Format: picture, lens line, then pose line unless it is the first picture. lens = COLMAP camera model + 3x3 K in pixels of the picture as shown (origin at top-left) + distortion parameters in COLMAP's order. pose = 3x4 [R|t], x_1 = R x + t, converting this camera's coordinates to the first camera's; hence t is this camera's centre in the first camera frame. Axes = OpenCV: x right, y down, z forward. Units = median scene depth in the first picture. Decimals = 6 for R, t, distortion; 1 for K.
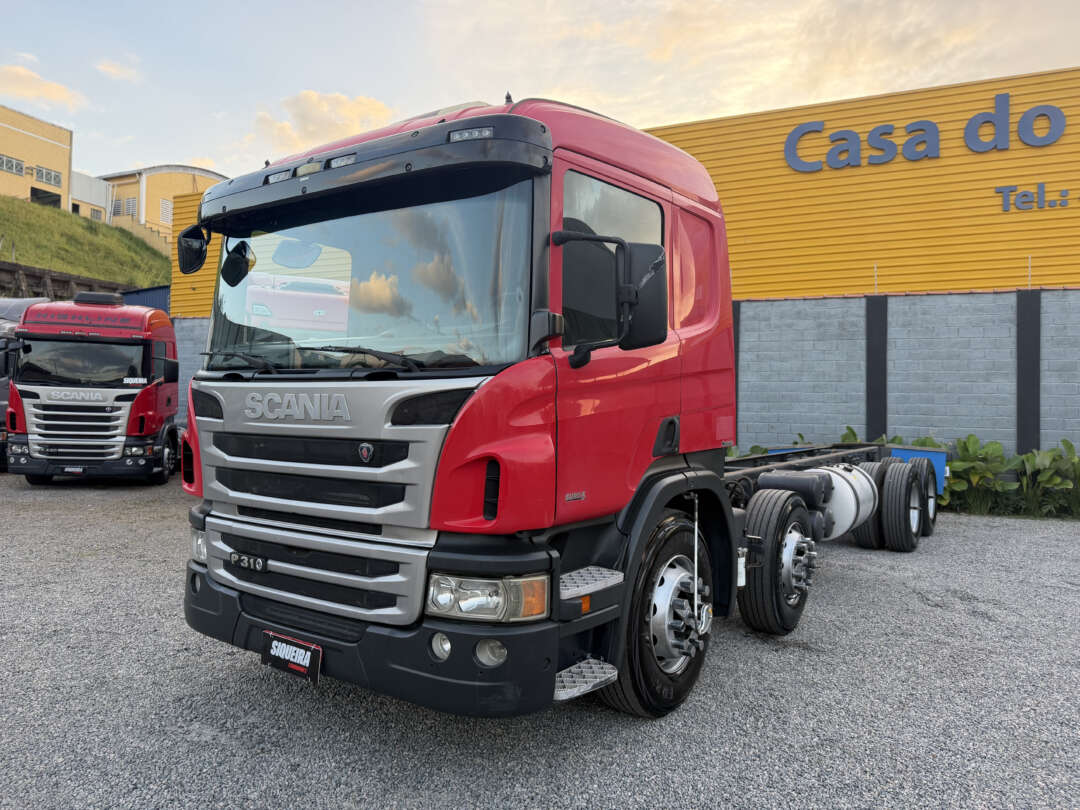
lens RADIAL K [[773.9, 0, 549.3], [0, 773.9, 404.8], [0, 0, 1]] dist [0.005015, 0.001047]
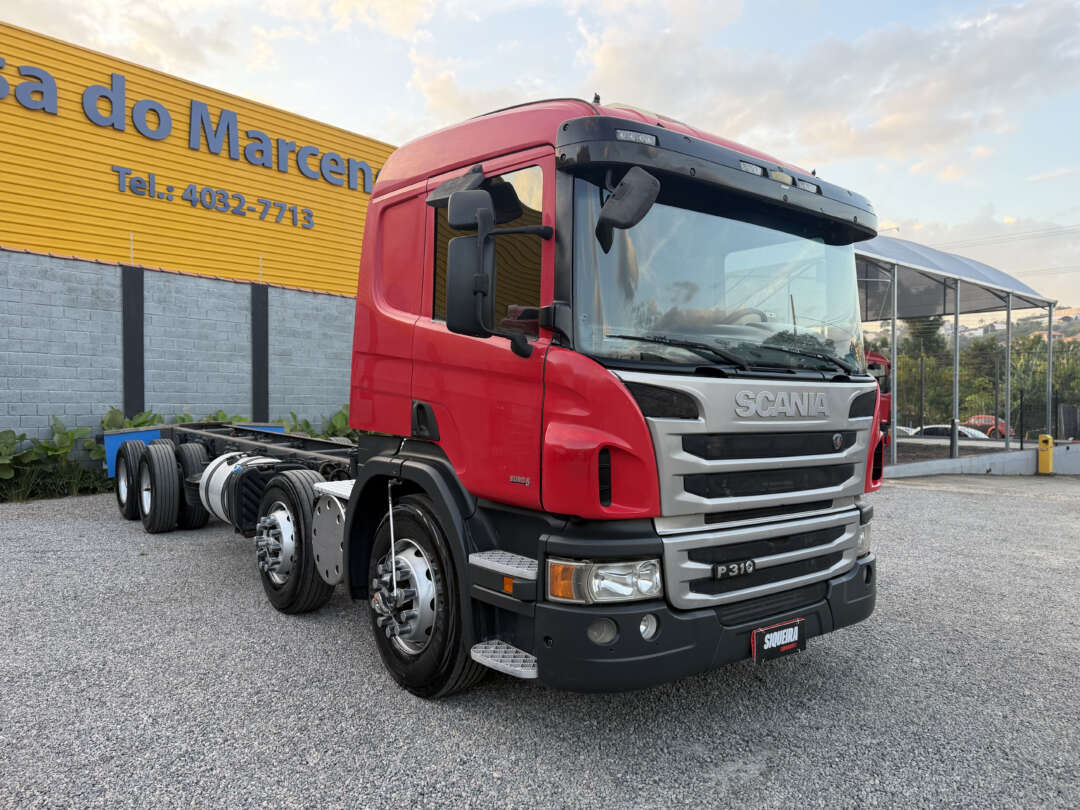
lens RADIAL K [[763.3, 0, 540.0], [0, 763.3, 405.0], [0, 0, 1]] dist [0.076579, -0.109995]
pose [[0.295596, -0.020843, 0.955086, -0.359524], [-0.015687, 0.999521, 0.026667, -0.004852], [-0.955184, -0.022865, 0.295128, 0.254467]]
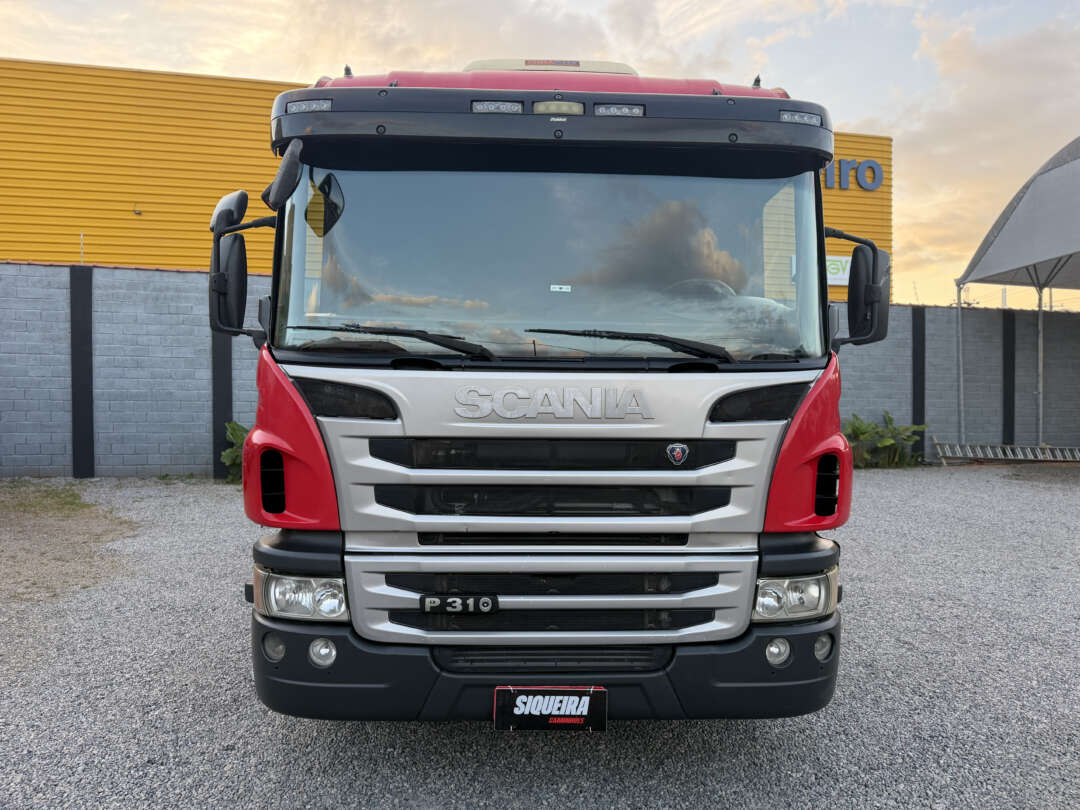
lens RADIAL K [[763.3, 0, 540.0], [0, 763.3, 405.0], [0, 0, 1]] dist [0.076579, -0.109995]
pose [[0.806261, -0.018504, 0.591271, -0.205624], [0.001394, 0.999567, 0.029381, -0.004708], [-0.591559, -0.022864, 0.805938, 0.091139]]
